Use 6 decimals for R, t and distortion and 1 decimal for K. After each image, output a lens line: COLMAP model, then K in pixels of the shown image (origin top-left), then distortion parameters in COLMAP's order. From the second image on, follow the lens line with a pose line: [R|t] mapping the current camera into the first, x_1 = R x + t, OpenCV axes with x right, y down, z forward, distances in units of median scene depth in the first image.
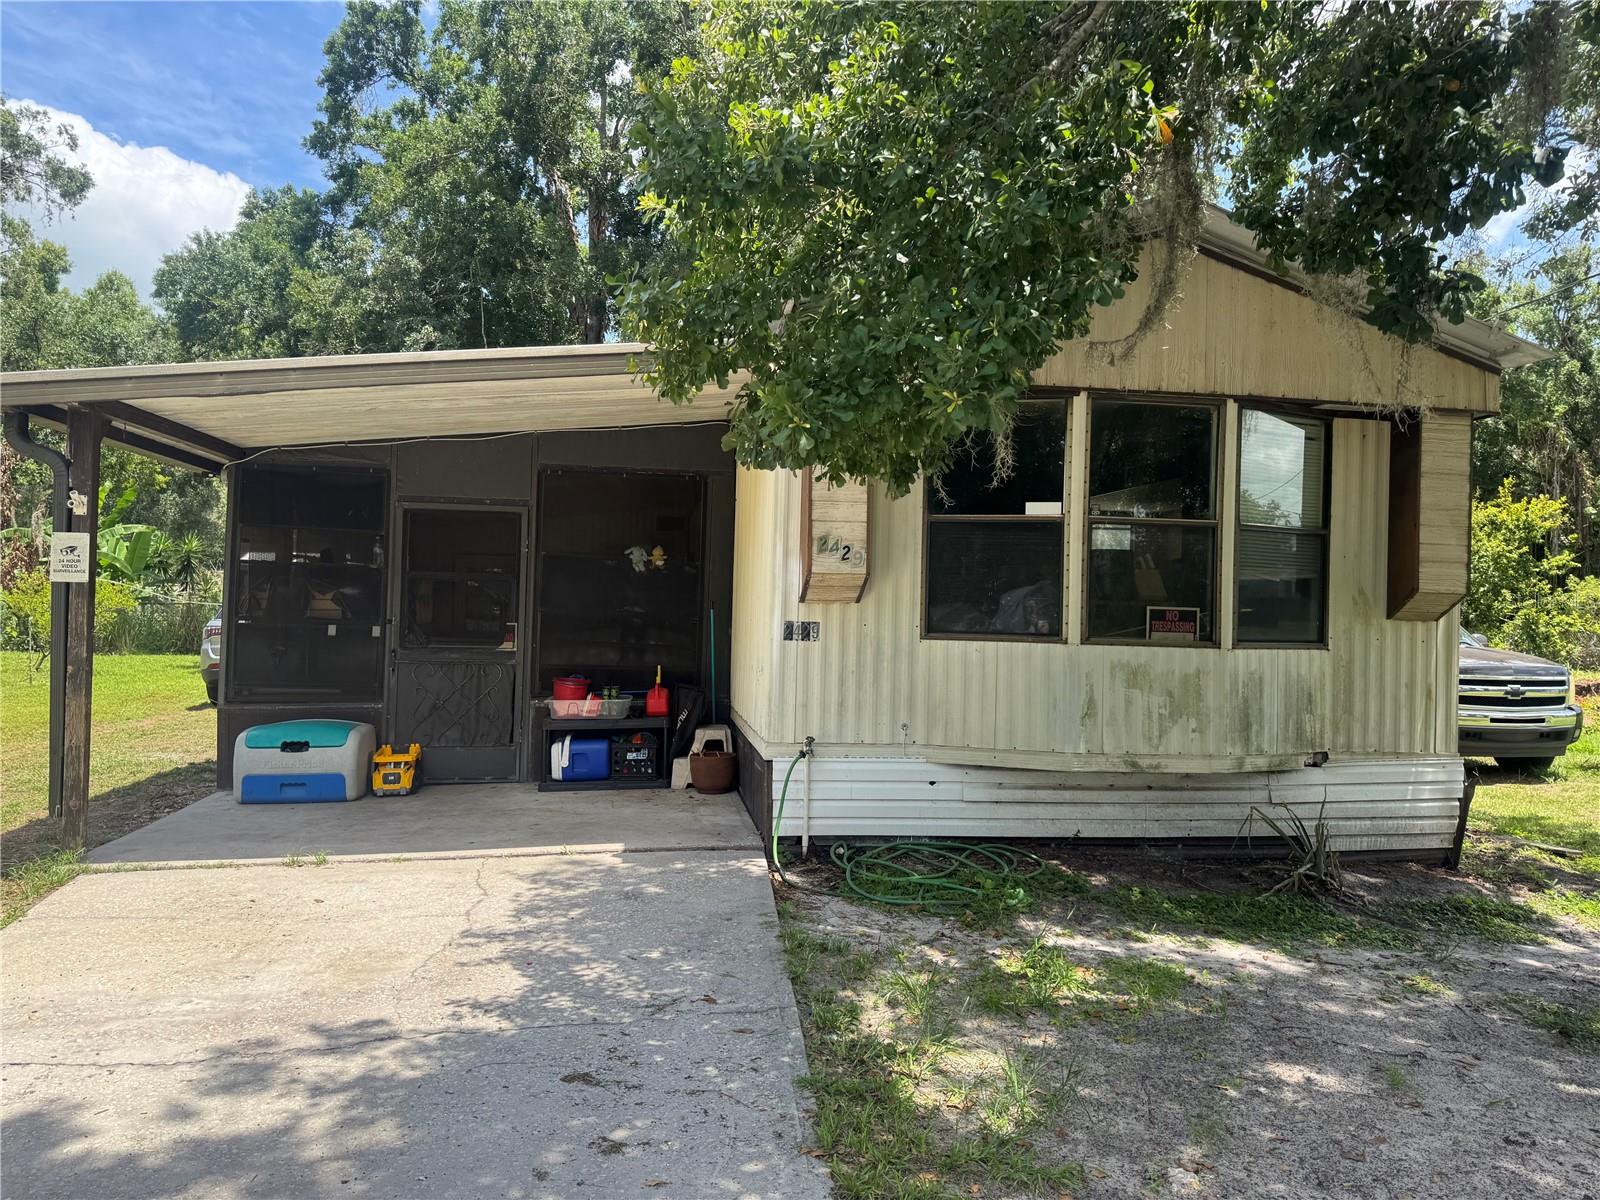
lens RADIAL K [[1140.2, 0, 802.2], [0, 1140.2, 594.3], [0, 0, 1]] dist [0.078500, -0.089907]
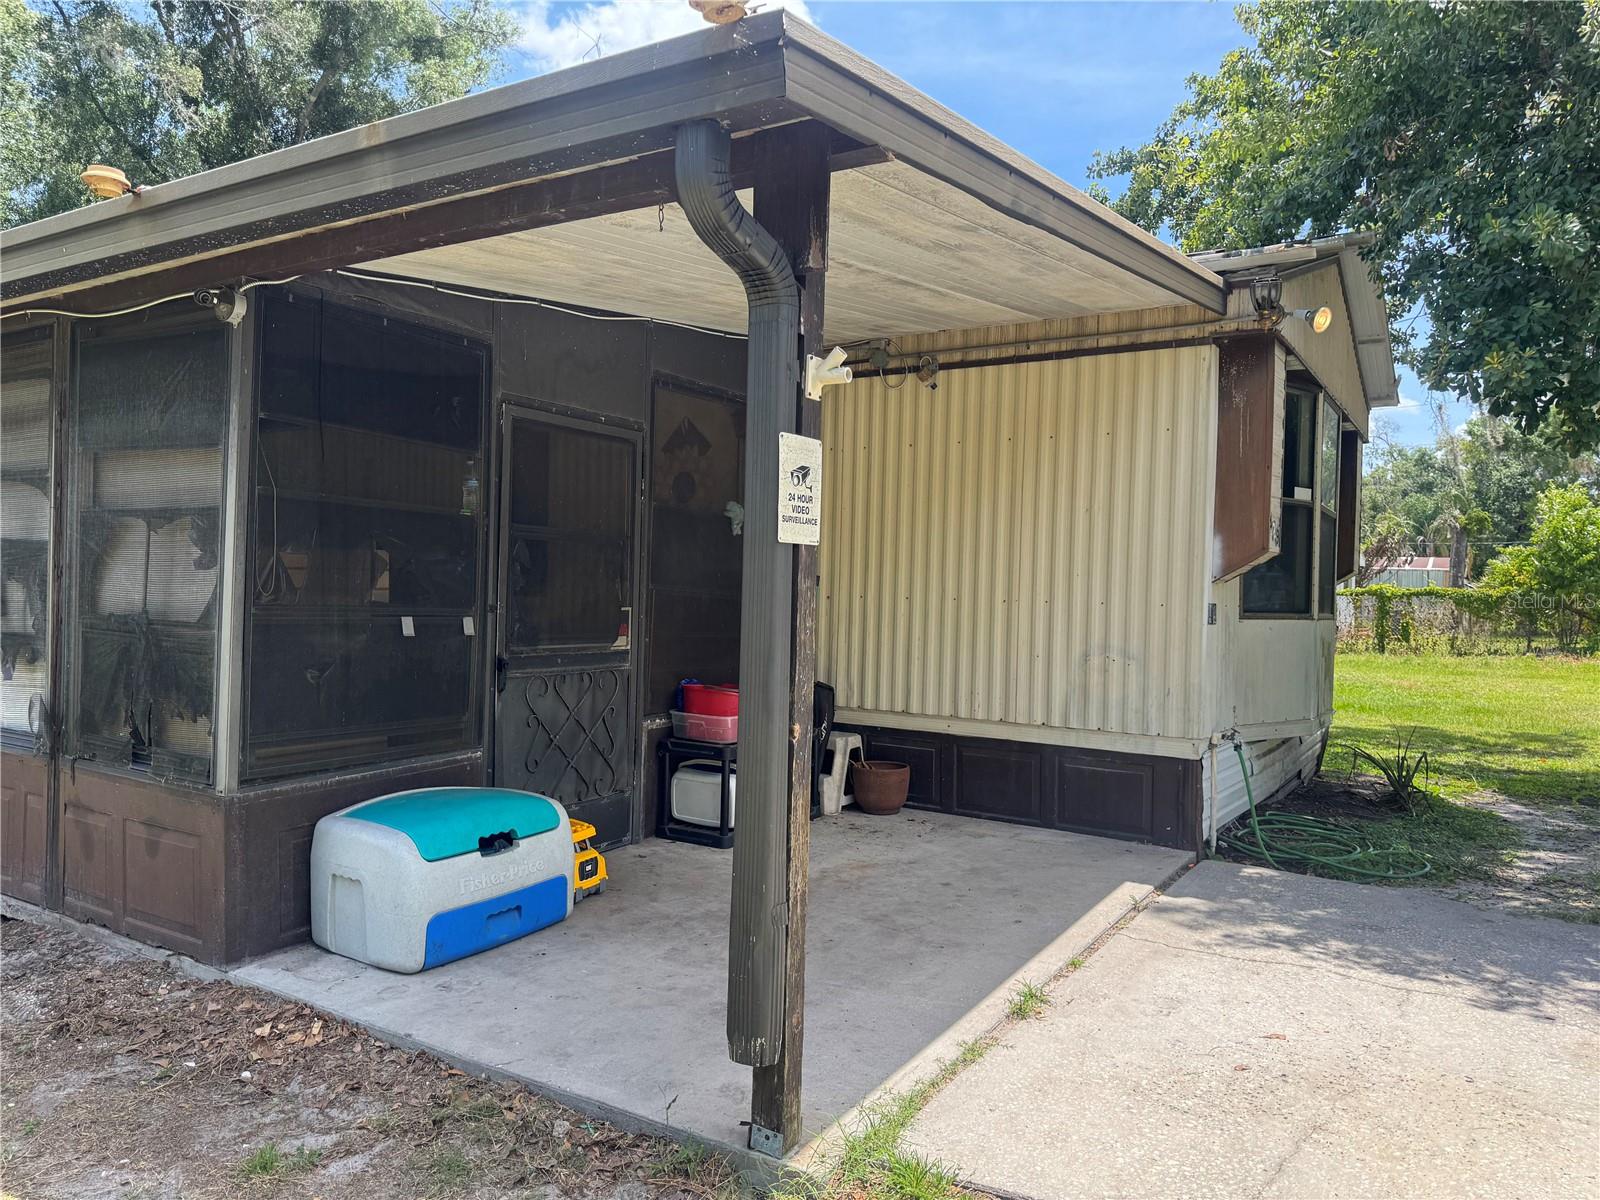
lens RADIAL K [[1140.2, 0, 792.9], [0, 1140.2, 606.6], [0, 0, 1]] dist [0.078500, -0.089907]
pose [[0.644357, -0.017767, 0.764518, -0.744545], [-0.017143, 0.999143, 0.037669, -0.002040], [-0.764533, -0.037378, 0.643500, 0.536379]]
